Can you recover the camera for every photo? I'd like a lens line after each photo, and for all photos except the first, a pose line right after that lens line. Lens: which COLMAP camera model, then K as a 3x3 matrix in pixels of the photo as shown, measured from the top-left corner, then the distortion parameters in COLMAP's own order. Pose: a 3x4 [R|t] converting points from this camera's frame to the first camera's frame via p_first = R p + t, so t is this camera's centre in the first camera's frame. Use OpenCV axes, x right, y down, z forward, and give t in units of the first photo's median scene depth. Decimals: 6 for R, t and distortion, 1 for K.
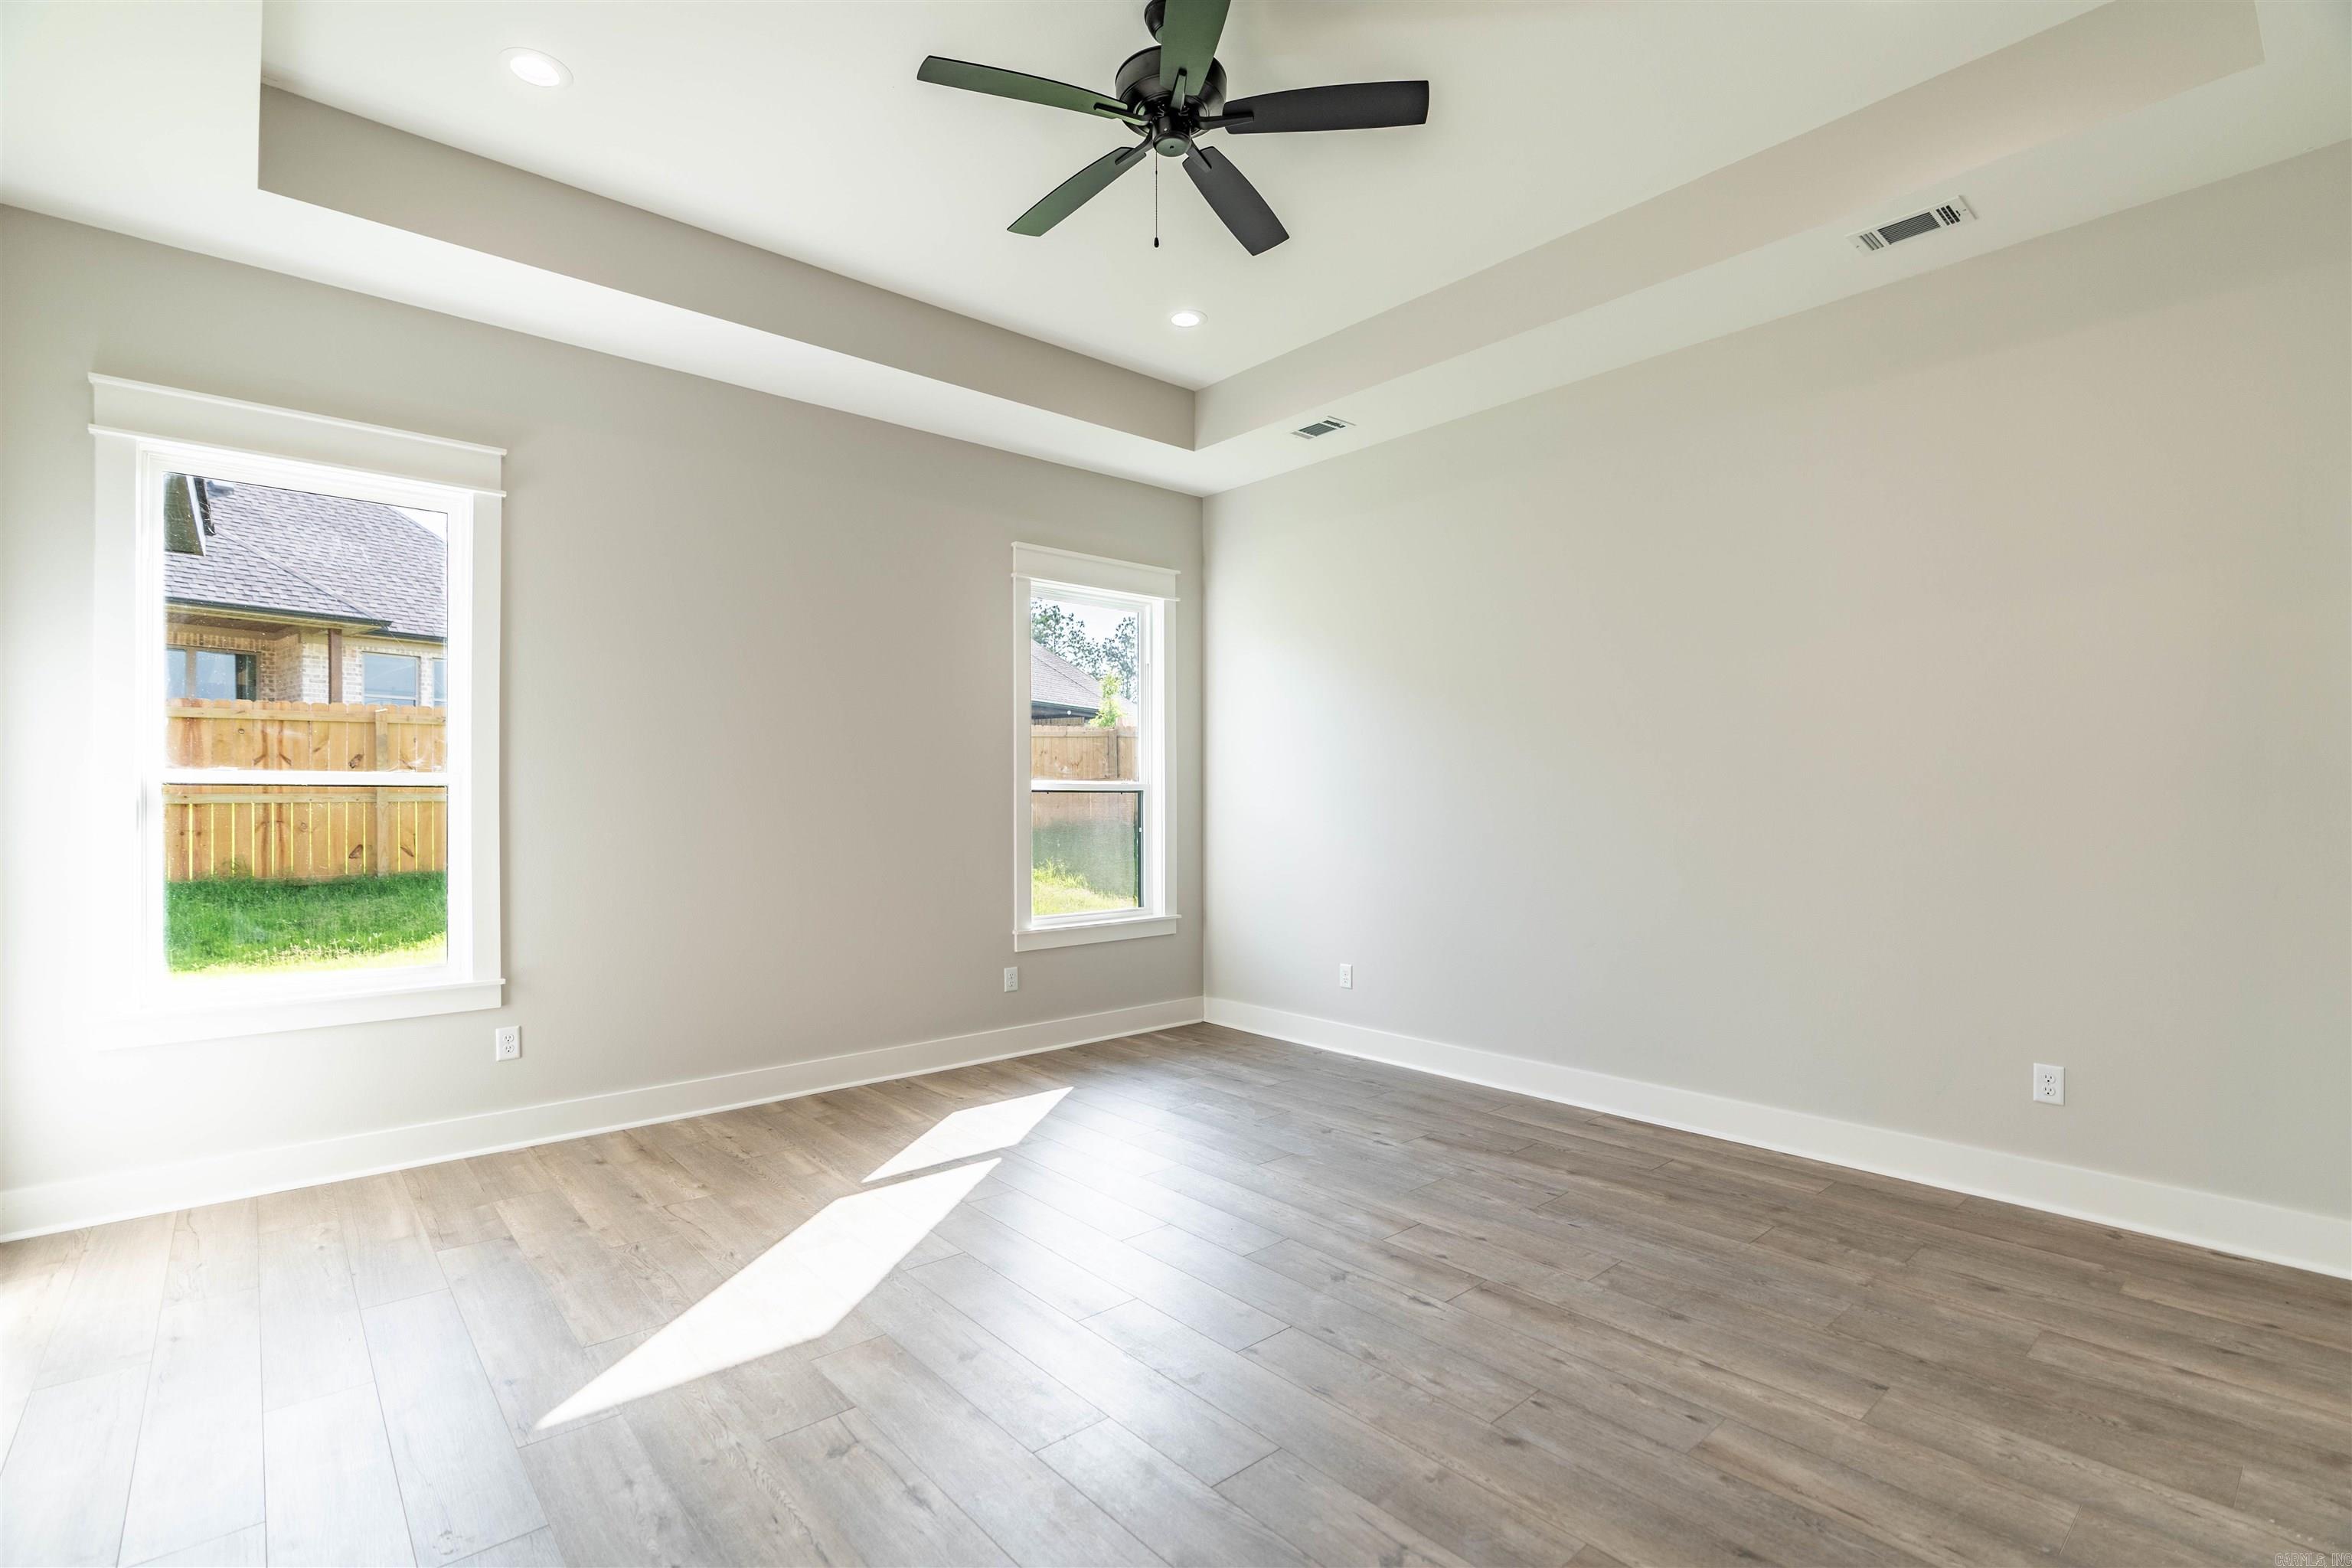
lens RADIAL K [[1062.9, 0, 1167.4], [0, 1062.9, 801.2], [0, 0, 1]] dist [-0.000754, 0.000067]
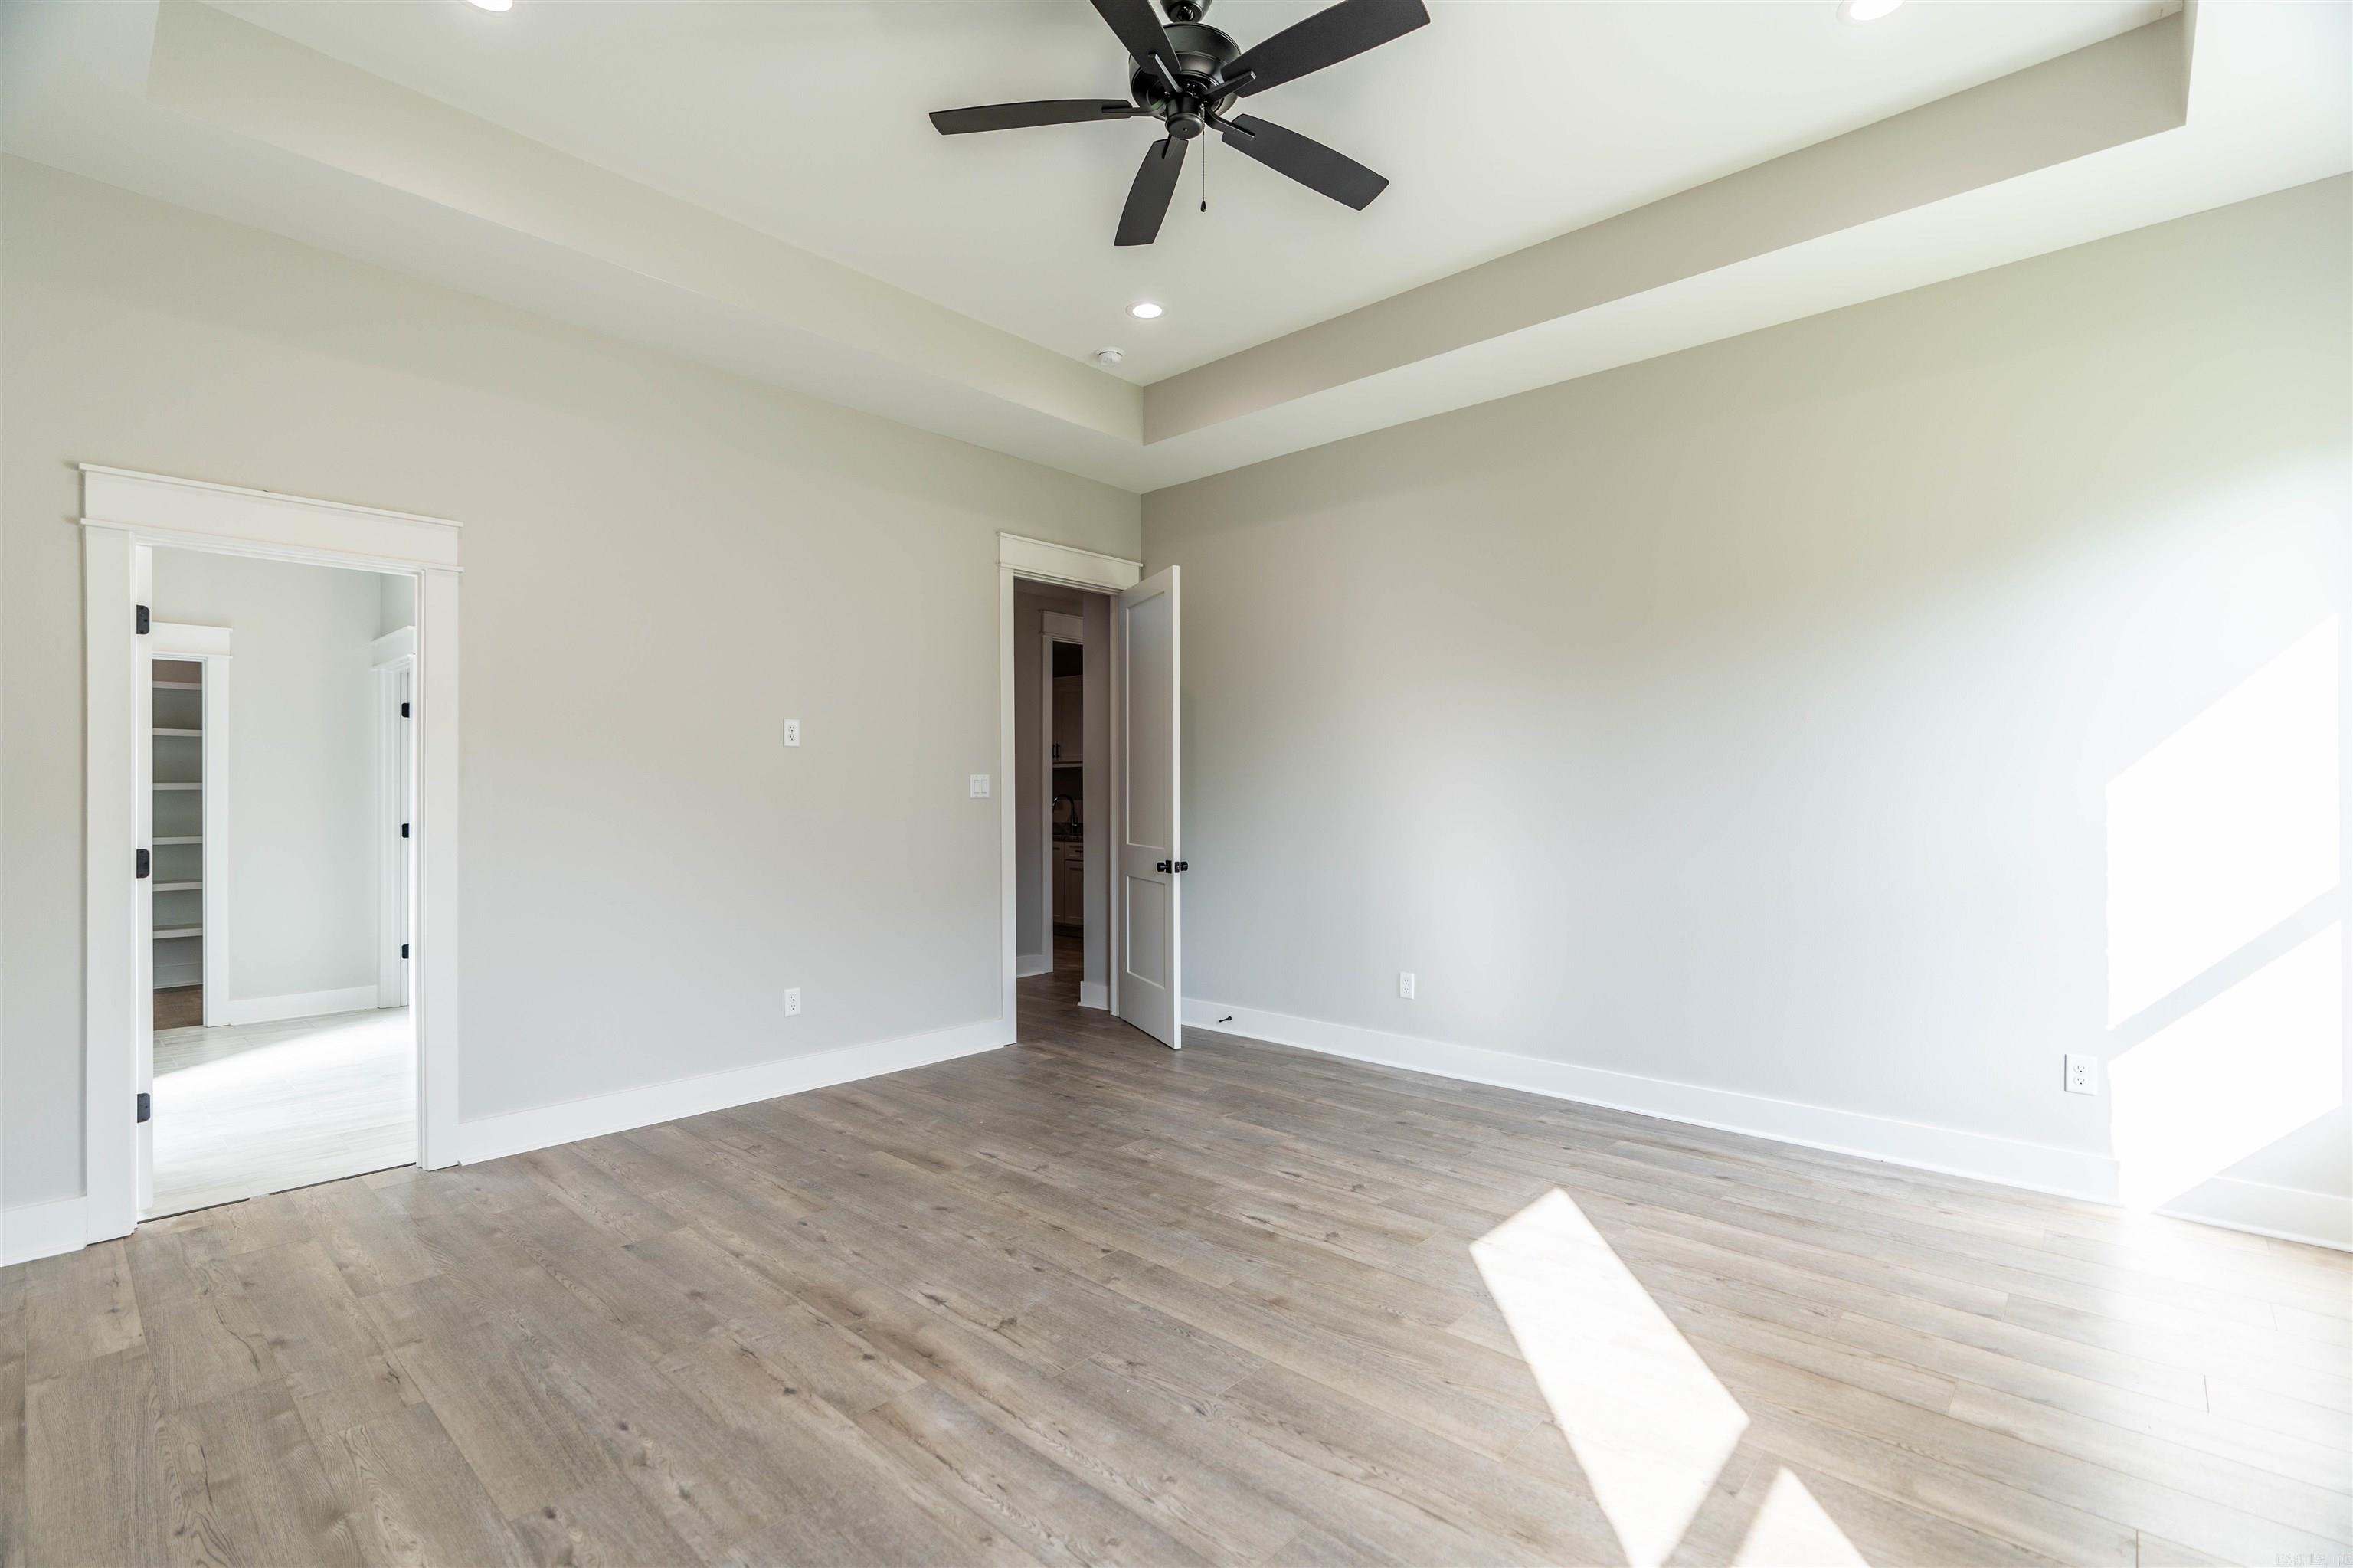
lens RADIAL K [[1063.4, 0, 1167.9], [0, 1063.4, 801.2], [0, 0, 1]] dist [-0.000754, 0.000067]
pose [[-0.993138, 0.003885, -0.116882, 0.137367], [0.003576, 0.999990, 0.002852, 0.002173], [0.116891, 0.002414, -0.993142, 2.023553]]
